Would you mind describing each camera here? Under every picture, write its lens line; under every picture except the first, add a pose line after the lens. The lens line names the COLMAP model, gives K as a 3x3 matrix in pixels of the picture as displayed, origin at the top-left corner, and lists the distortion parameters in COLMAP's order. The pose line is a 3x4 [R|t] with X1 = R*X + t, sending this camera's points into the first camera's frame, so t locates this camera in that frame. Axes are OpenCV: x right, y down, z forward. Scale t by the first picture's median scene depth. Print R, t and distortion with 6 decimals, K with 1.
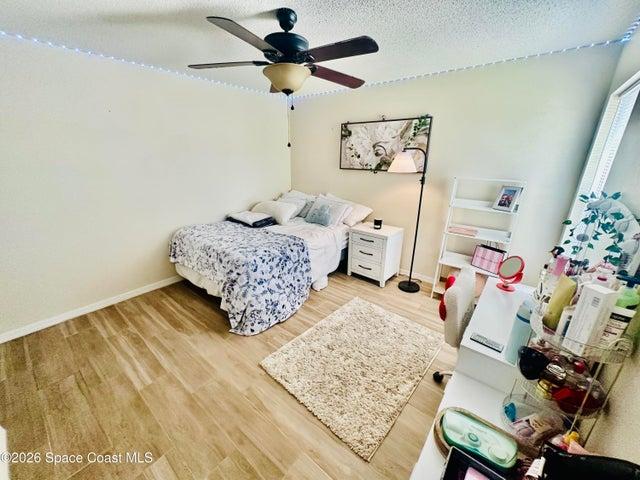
lens RADIAL K [[255.1, 0, 319.0], [0, 255.1, 239.8], [0, 0, 1]] dist [-0.006944, 0.000046]
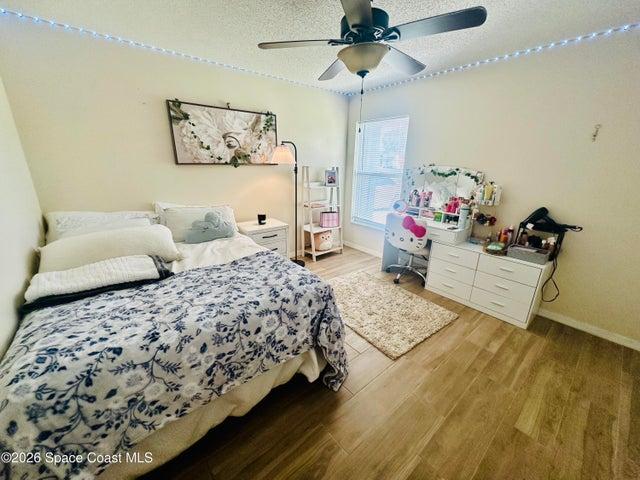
lens RADIAL K [[255.1, 0, 318.9], [0, 255.1, 240.2], [0, 0, 1]] dist [-0.006944, 0.000046]
pose [[0.197388, -0.296486, 0.934416, -0.662825], [0.297926, 0.926229, 0.230954, -0.148971], [-0.933958, 0.232799, 0.271158, 0.563359]]
